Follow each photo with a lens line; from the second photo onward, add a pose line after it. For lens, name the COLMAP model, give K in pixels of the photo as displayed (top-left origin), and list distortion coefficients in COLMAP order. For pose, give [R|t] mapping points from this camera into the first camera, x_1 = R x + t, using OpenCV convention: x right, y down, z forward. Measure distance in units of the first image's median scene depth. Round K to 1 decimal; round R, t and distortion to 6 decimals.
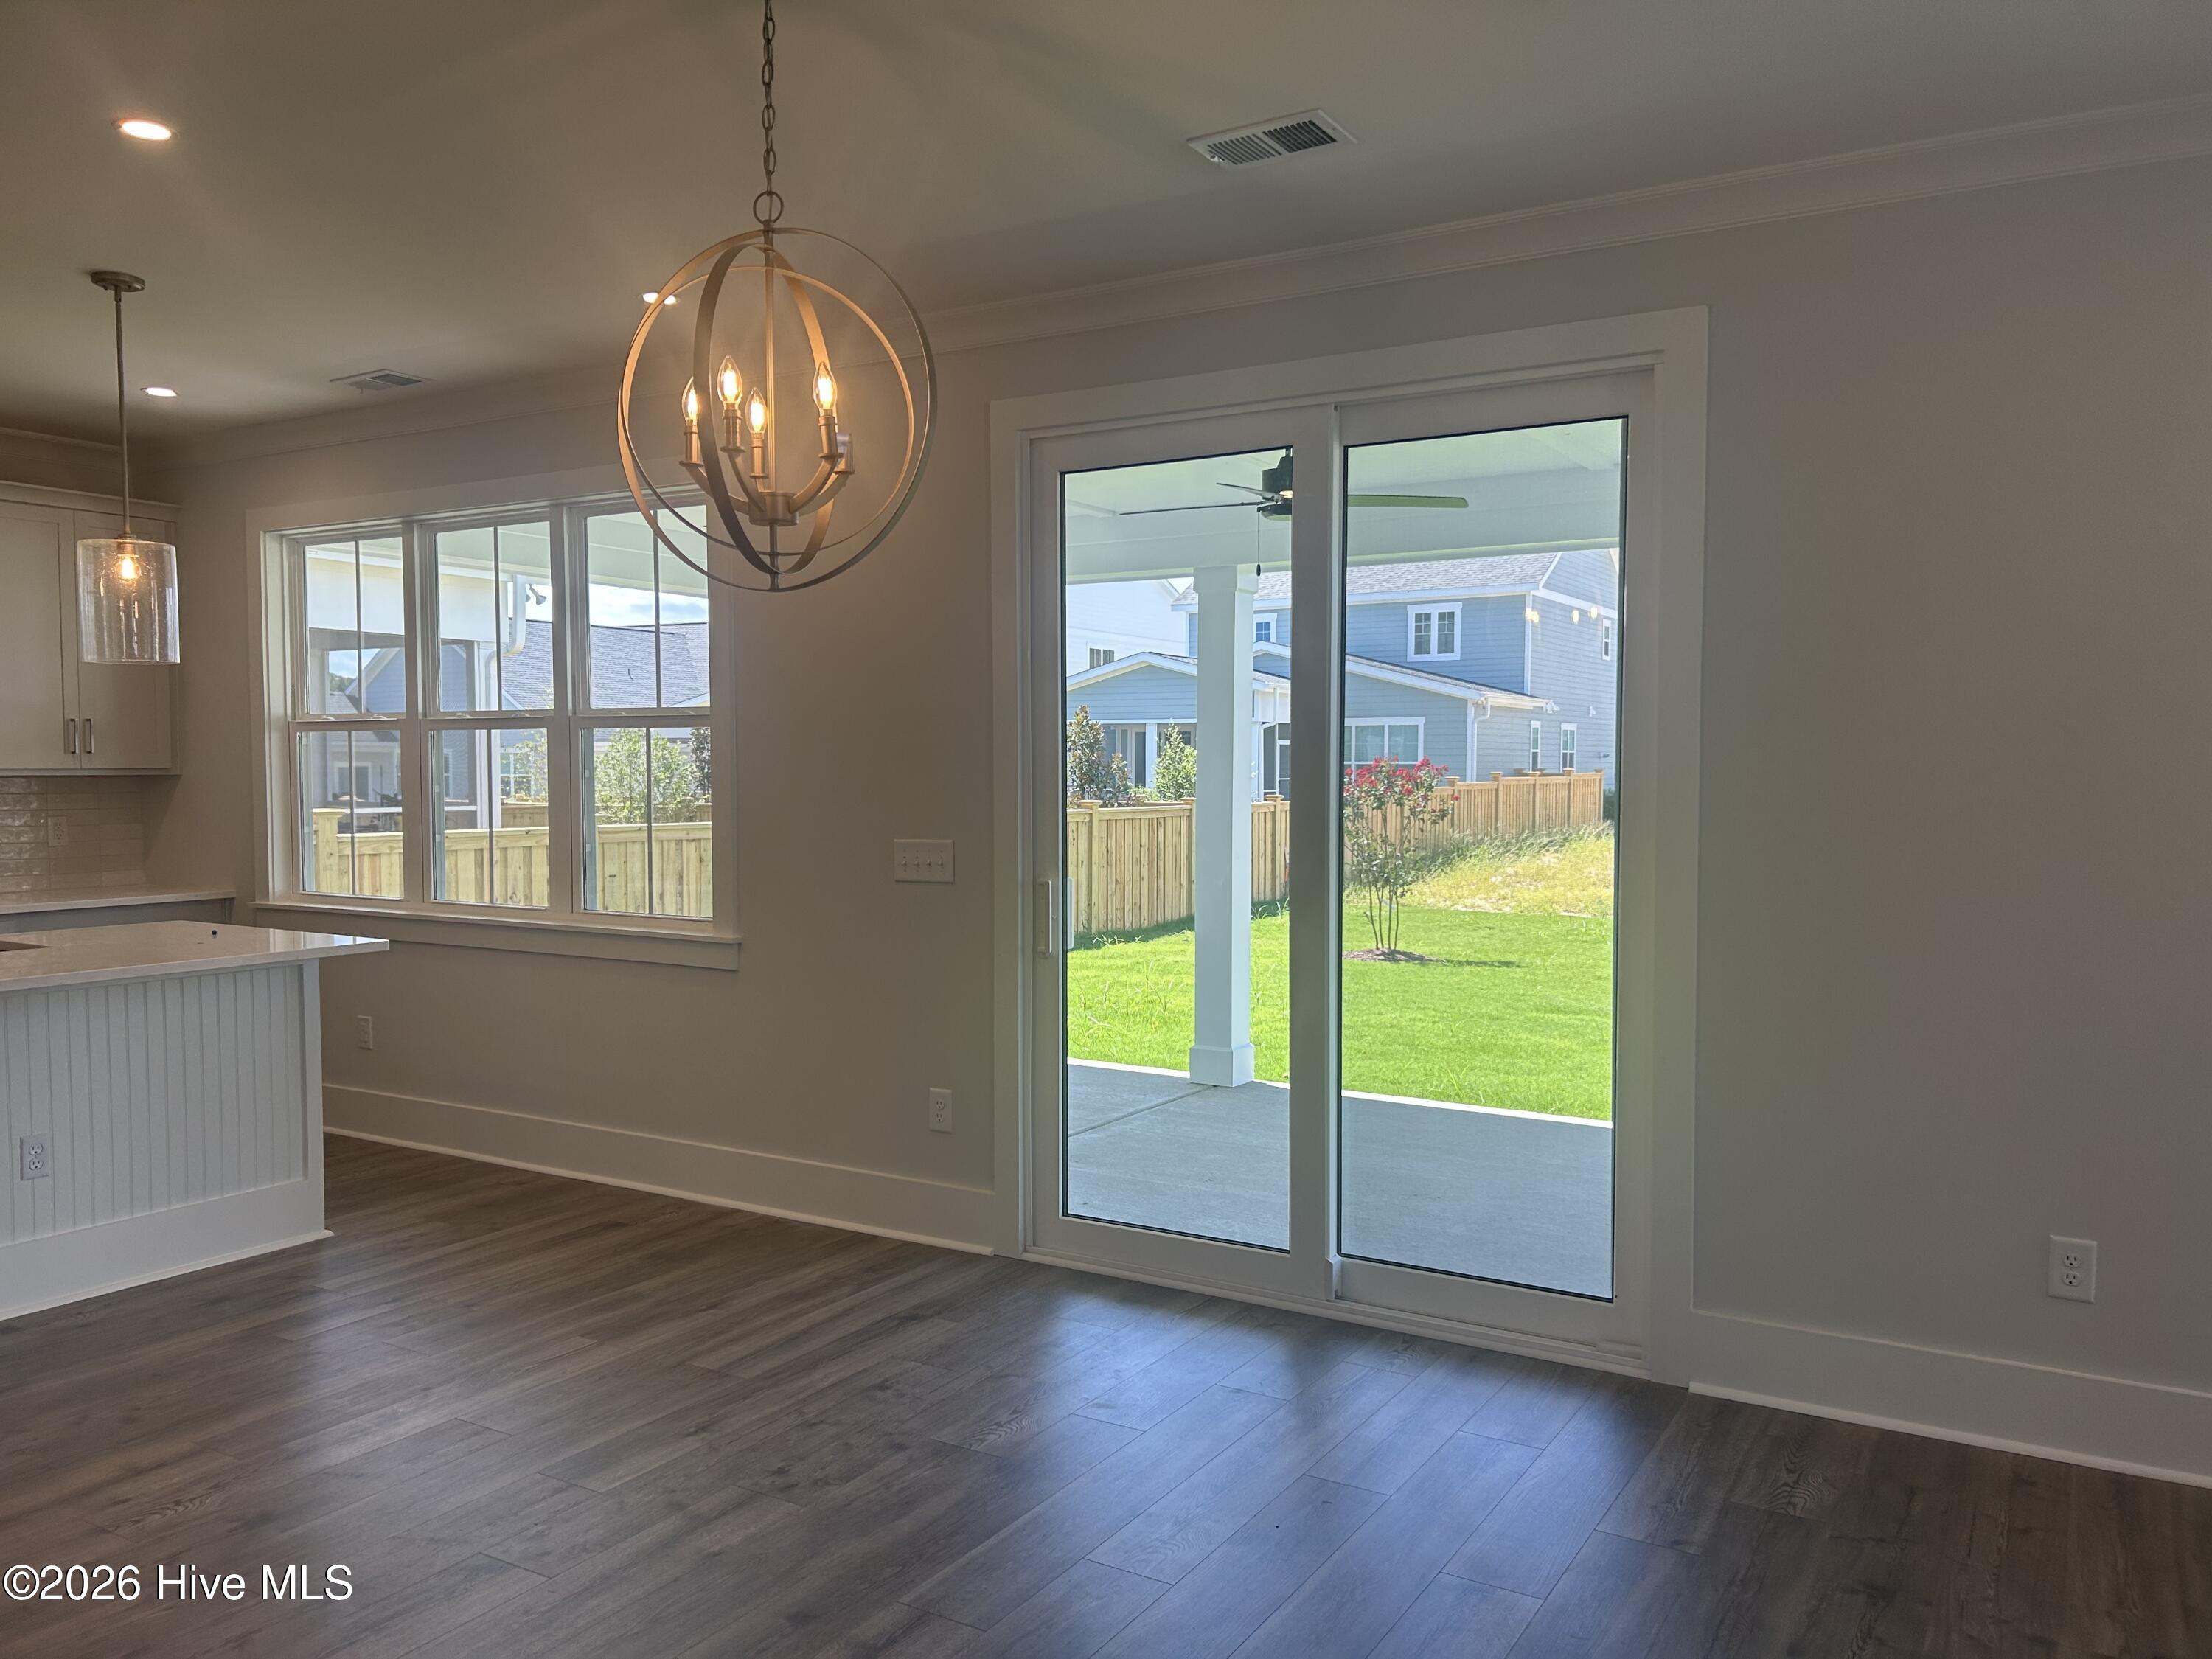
lens RADIAL K [[1676.5, 0, 1100.7], [0, 1676.5, 827.2], [0, 0, 1]] dist [0.037186, -0.005426]
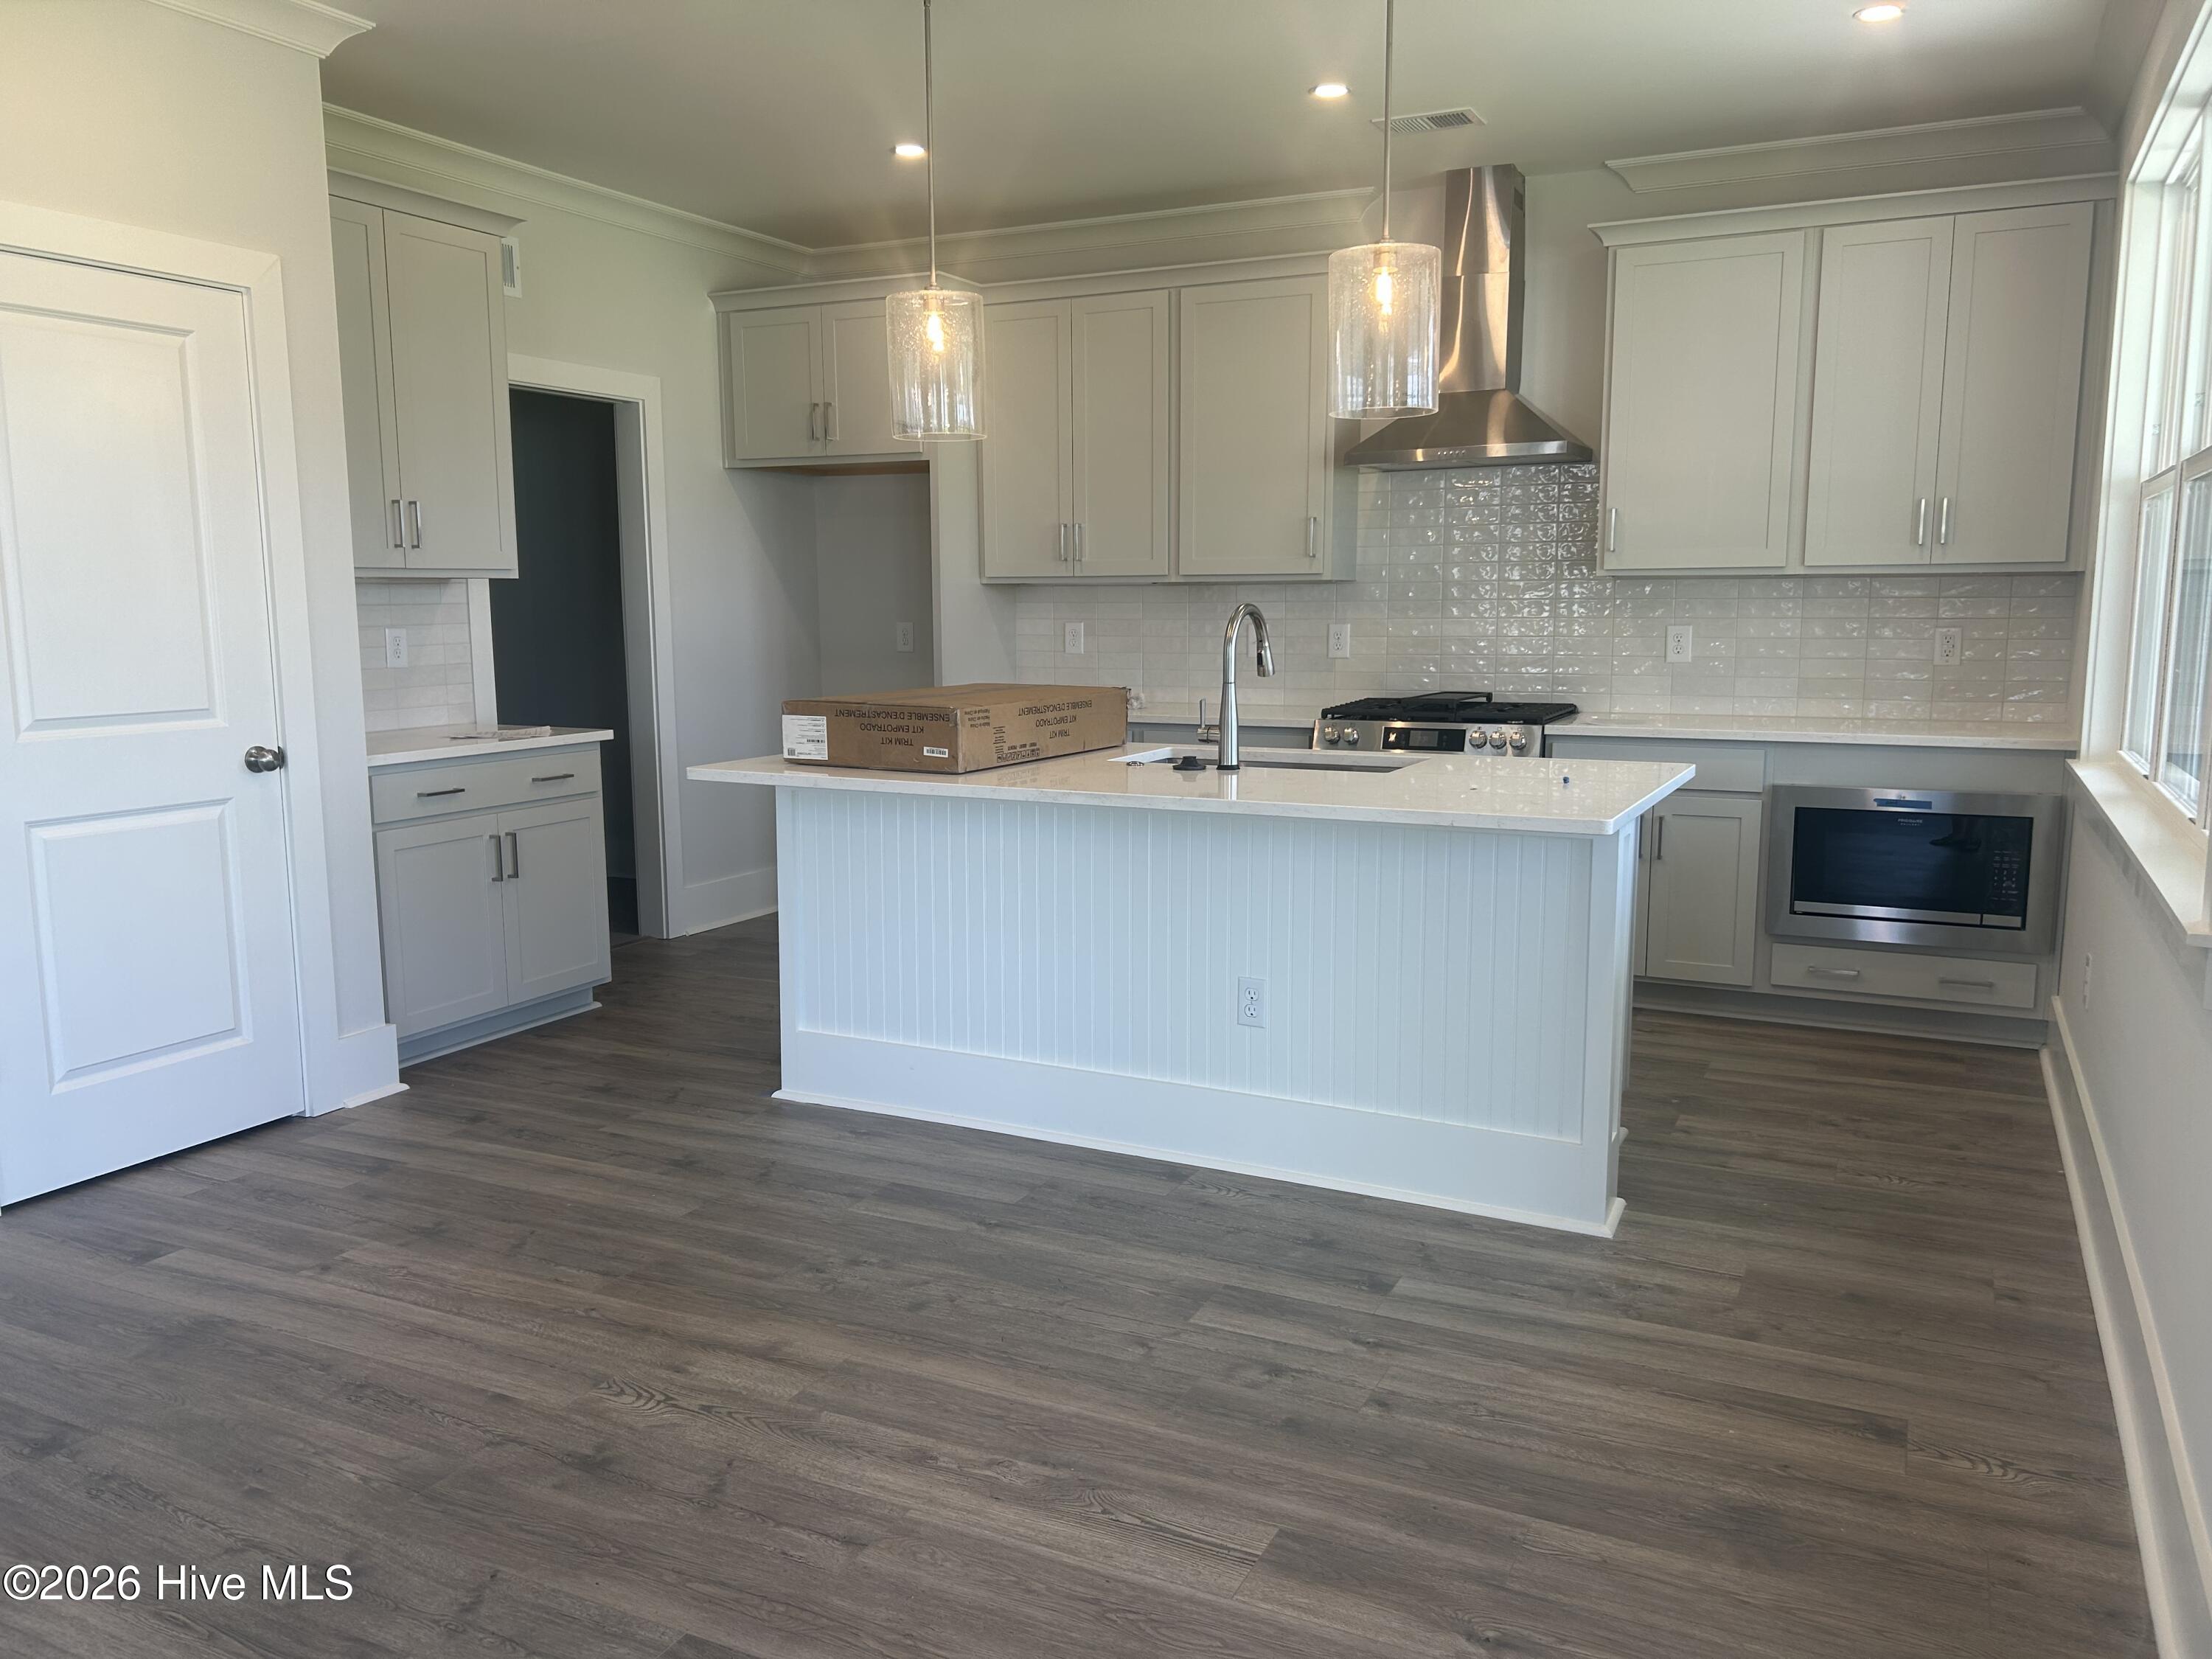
lens RADIAL K [[1676.5, 0, 1101.8], [0, 1676.5, 836.3], [0, 0, 1]] dist [0.037186, -0.005426]
pose [[0.089414, 0.141369, -0.985911, 0.188388], [-0.033745, 0.989737, 0.138857, -0.008404], [0.995423, 0.020854, 0.093267, 0.762373]]
